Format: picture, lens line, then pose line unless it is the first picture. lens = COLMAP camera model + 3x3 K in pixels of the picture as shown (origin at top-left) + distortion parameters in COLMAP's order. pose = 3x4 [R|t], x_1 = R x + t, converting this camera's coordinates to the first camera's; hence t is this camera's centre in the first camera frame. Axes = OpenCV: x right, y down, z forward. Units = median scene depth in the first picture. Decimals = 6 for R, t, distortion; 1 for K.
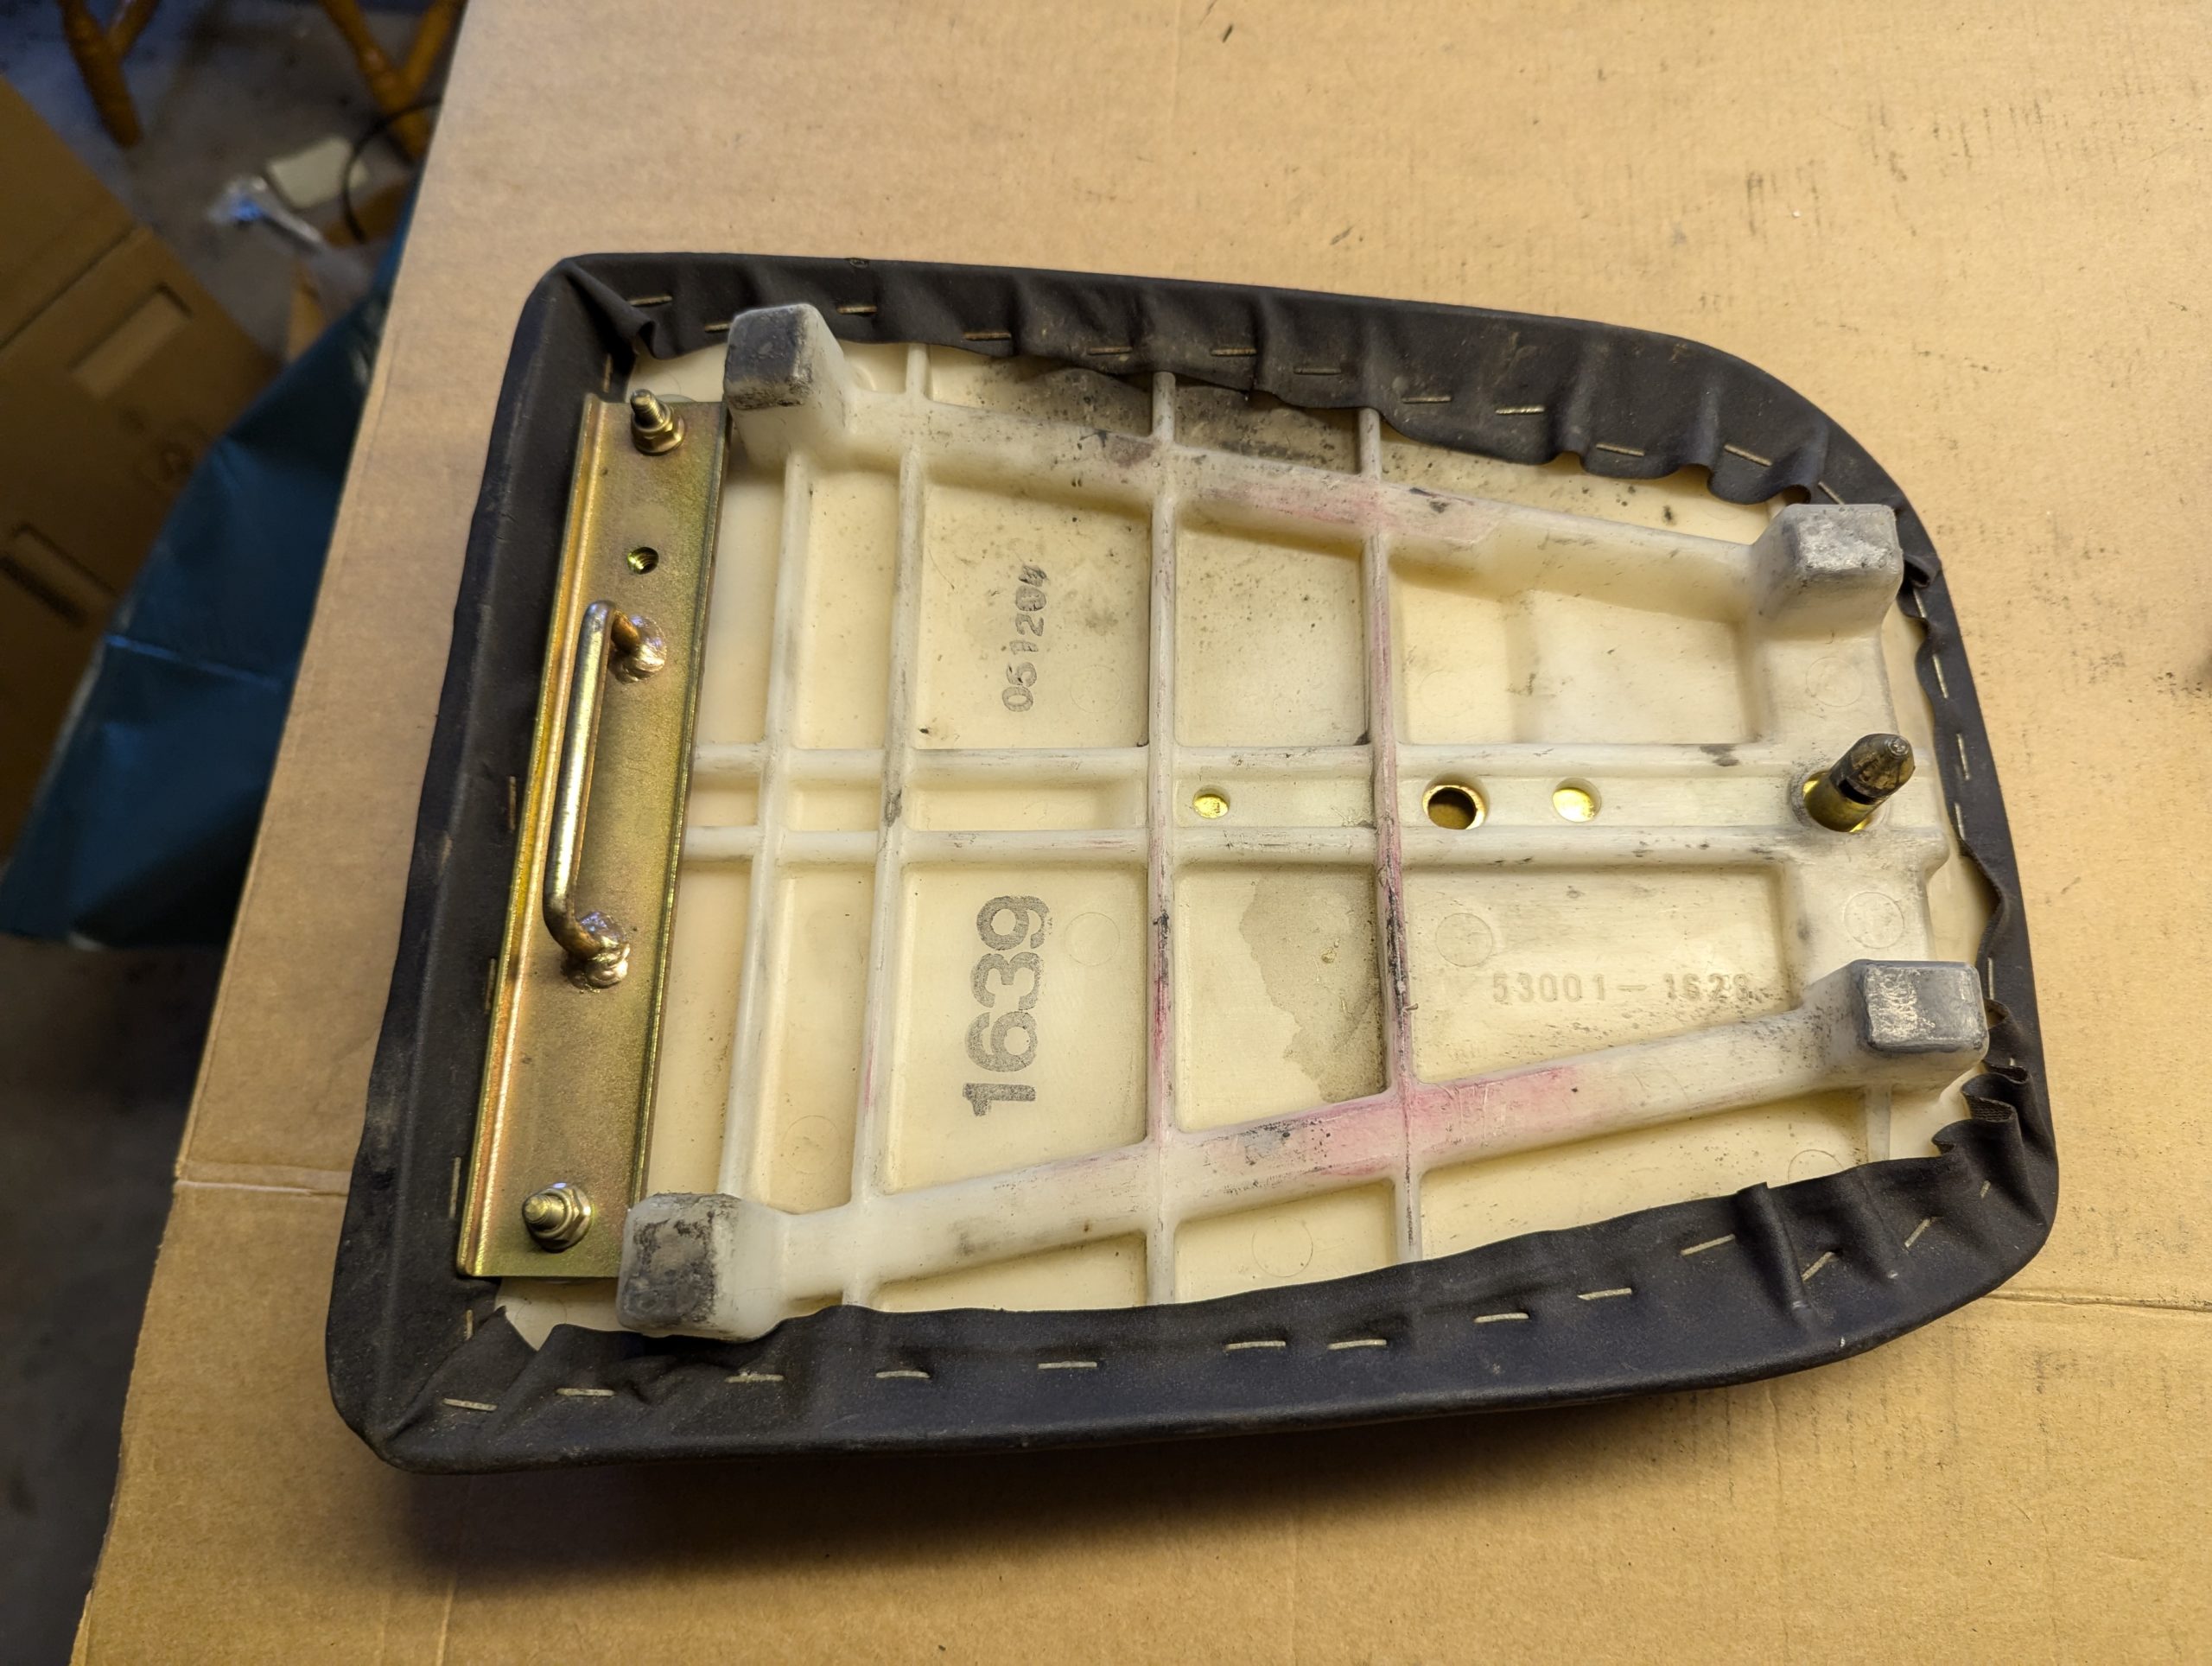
lens RADIAL K [[1639.8, 0, 1084.7], [0, 1639.8, 850.8], [0, 0, 1]] dist [0.022639, -0.033920]
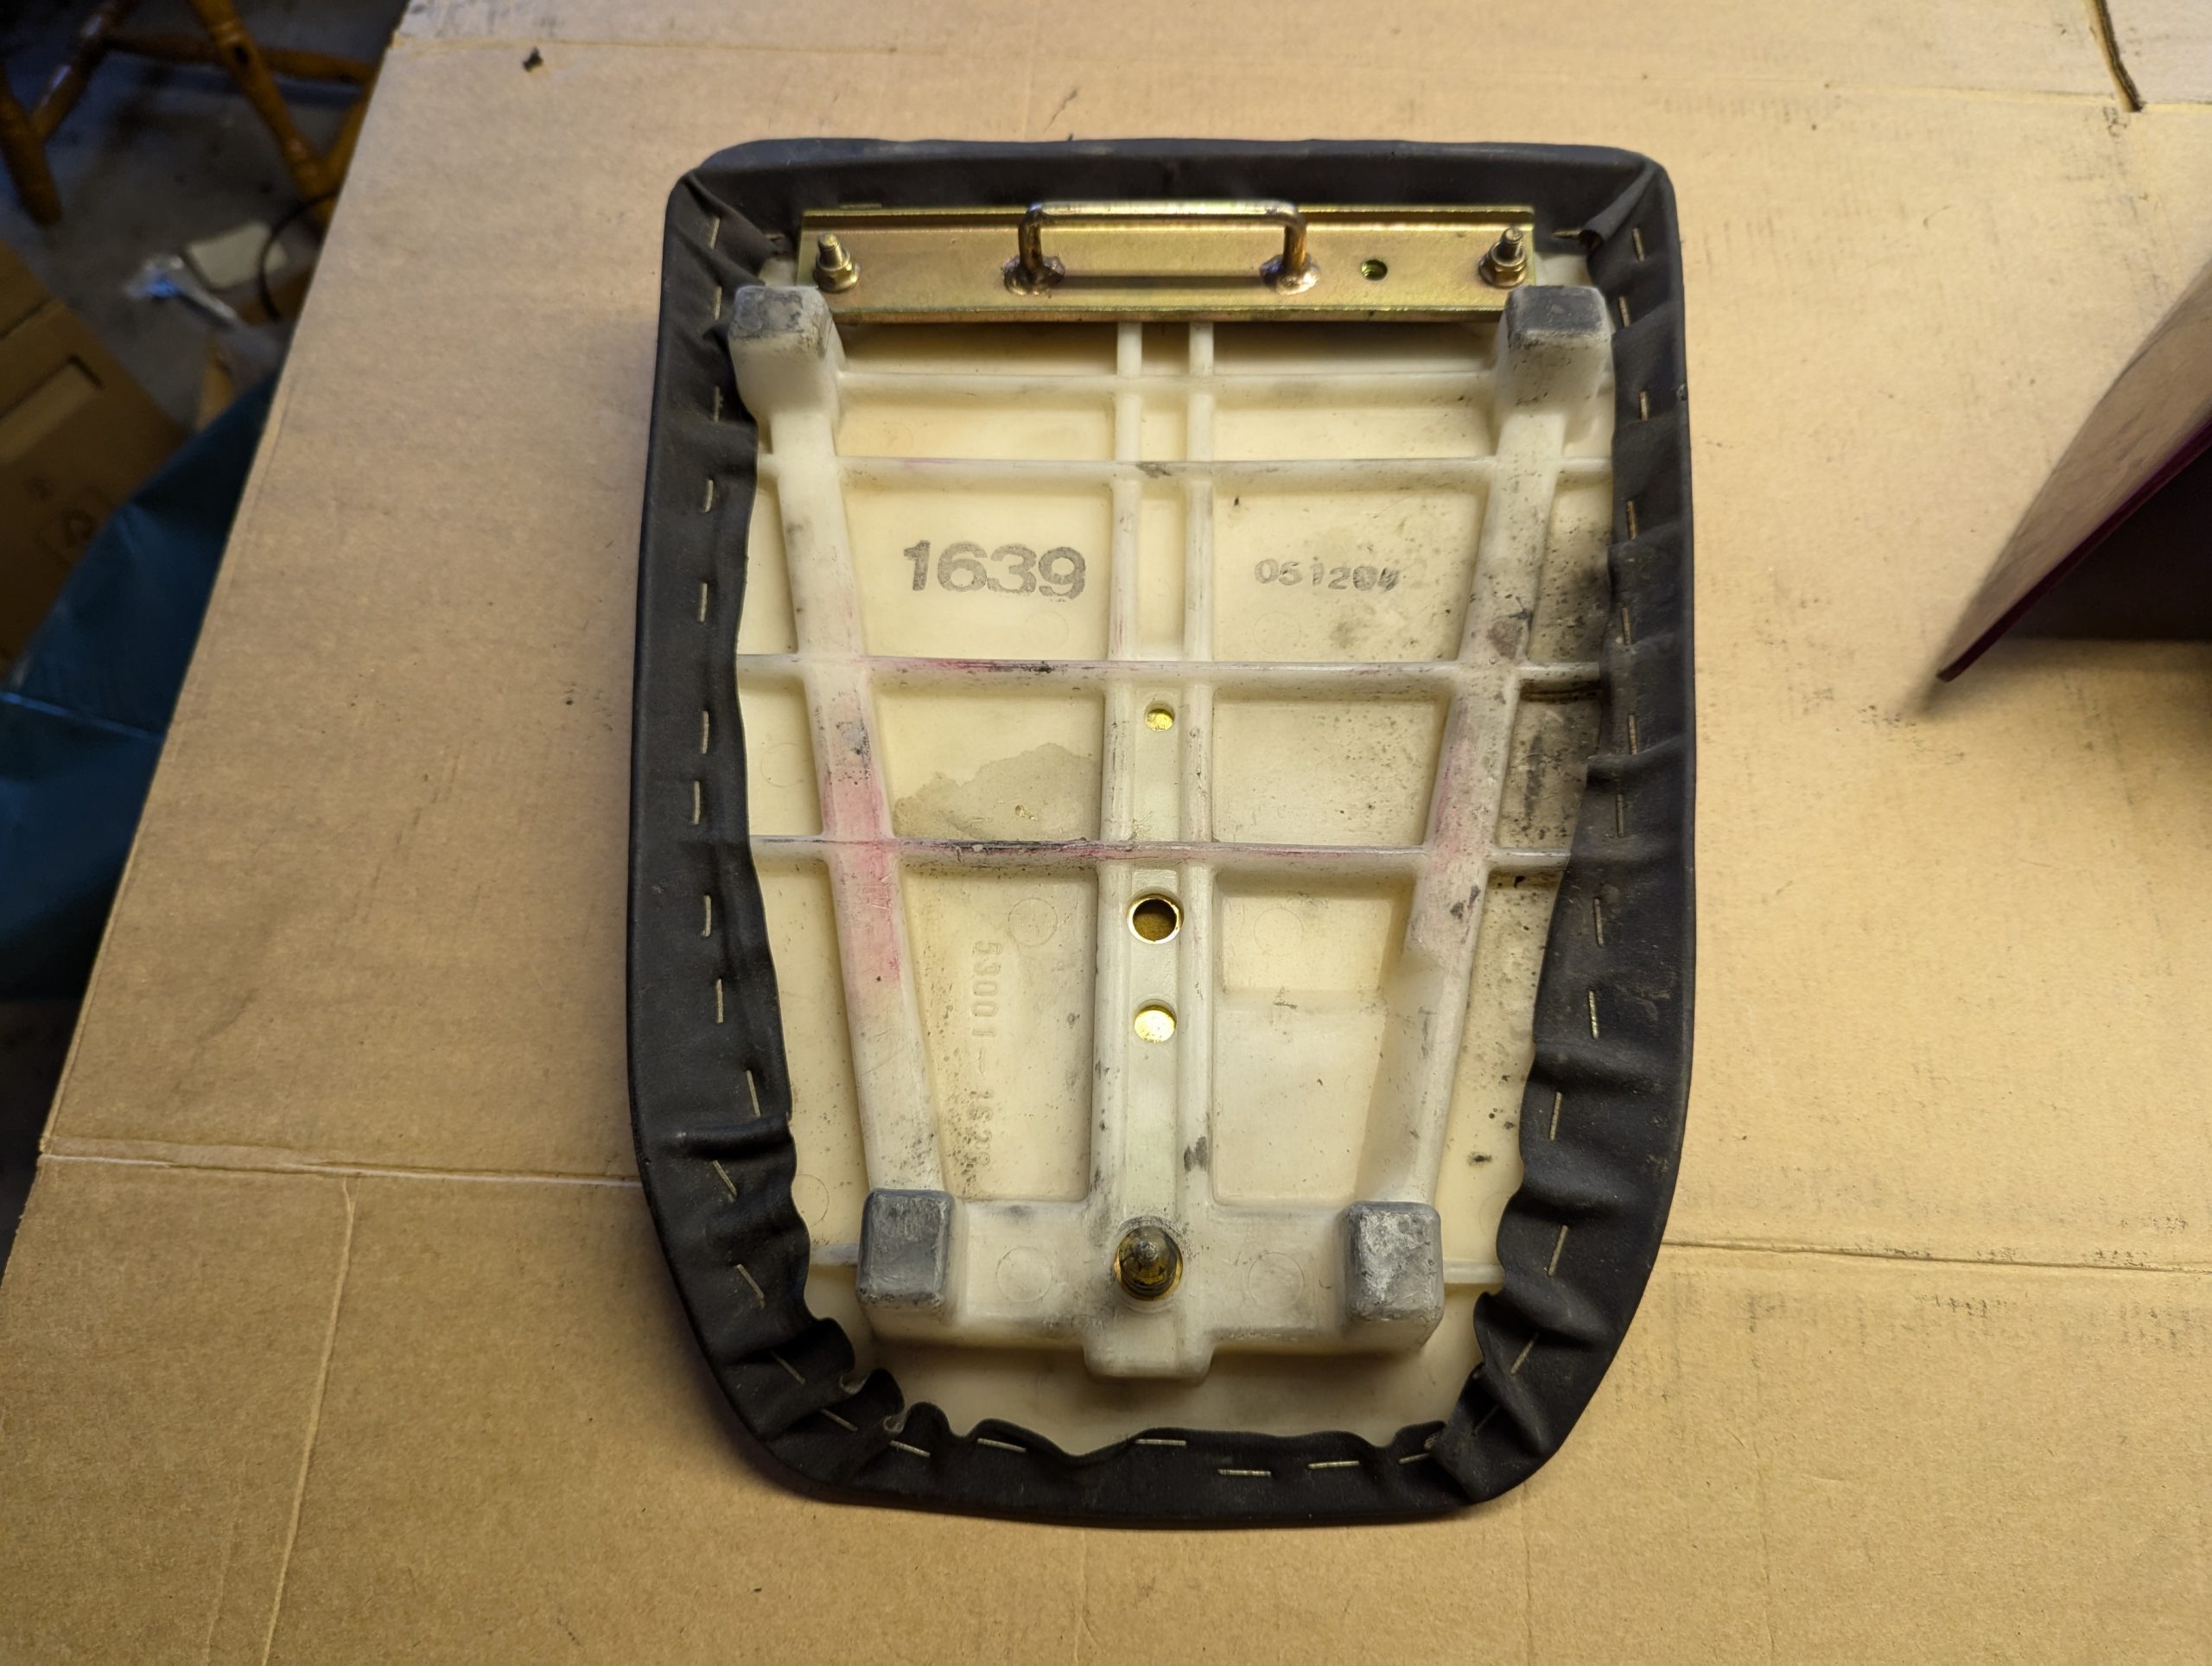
lens RADIAL K [[1639.8, 0, 1095.8], [0, 1639.8, 844.3], [0, 0, 1]] dist [0.022639, -0.033920]
pose [[0.998357, 0.012401, 0.055946, 0.059361], [-0.008552, 0.997614, -0.068512, 0.069078], [-0.056662, 0.067921, 0.996080, -0.097036]]
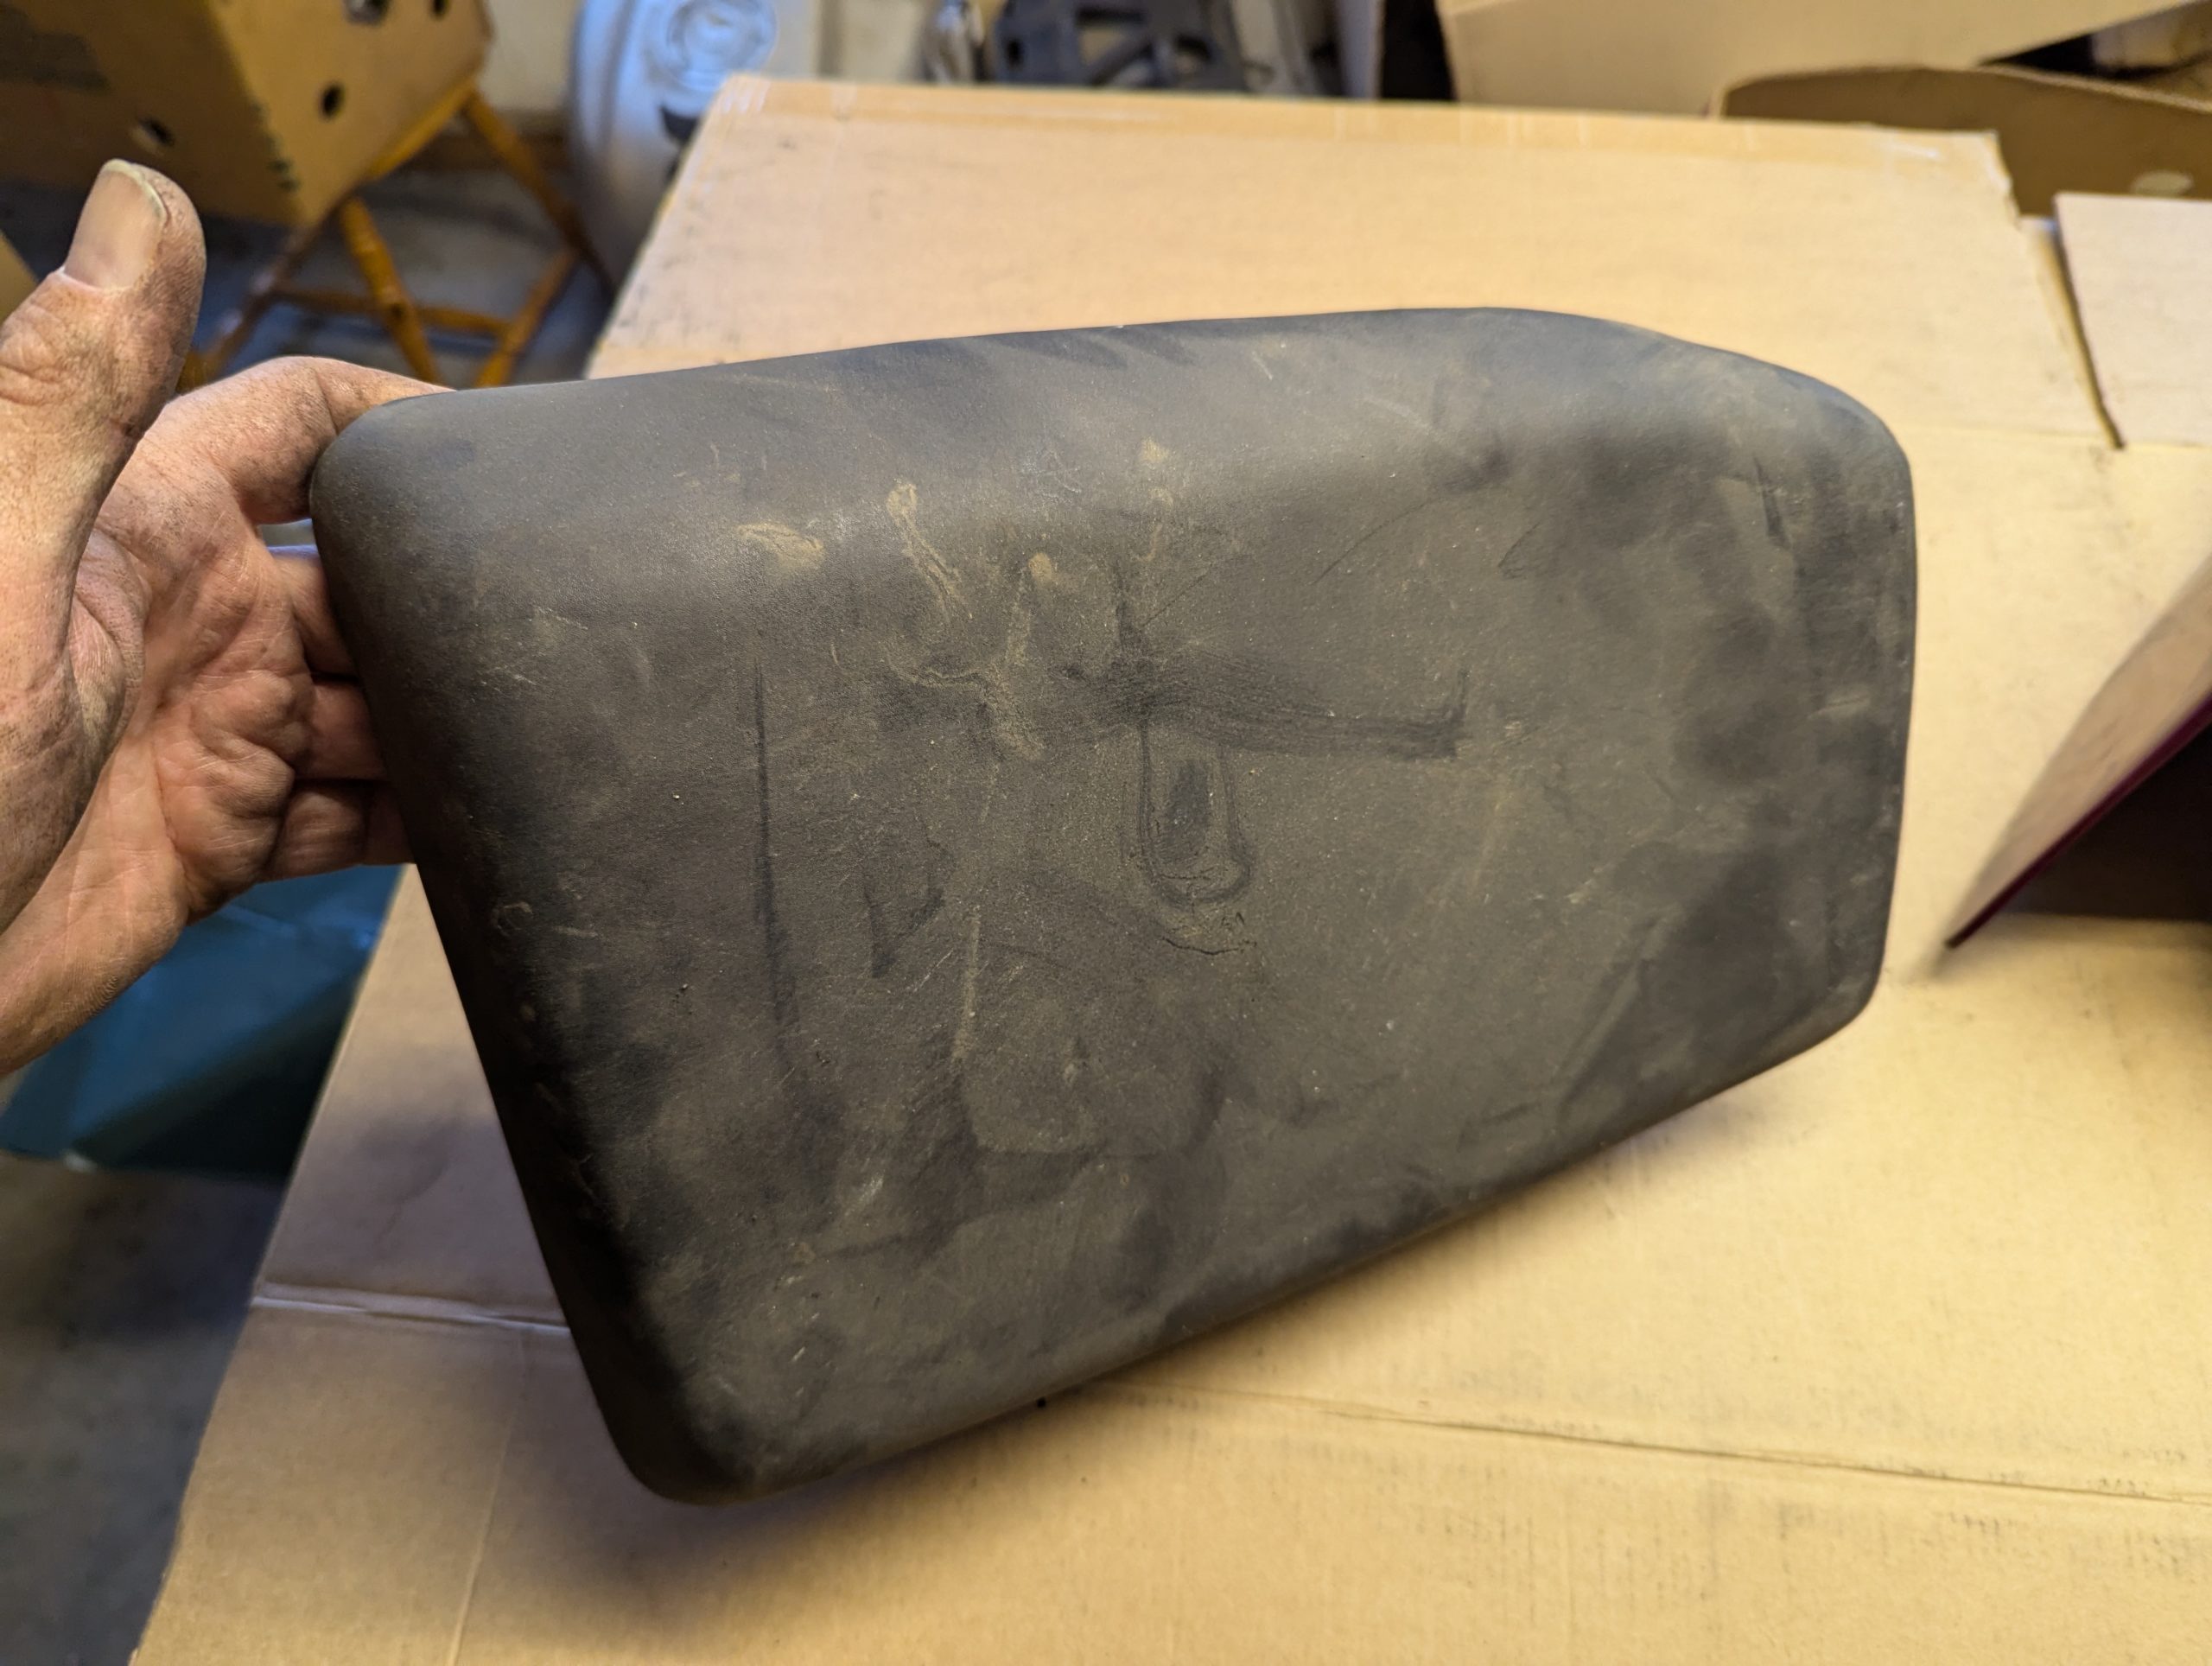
lens RADIAL K [[1639.8, 0, 1065.1], [0, 1639.8, 845.1], [0, 0, 1]] dist [0.022639, -0.033920]
pose [[0.998194, 0.058234, 0.014761, -0.000489], [-0.054202, 0.978952, -0.196760, 0.081942], [-0.025909, 0.195605, 0.980341, -0.249423]]
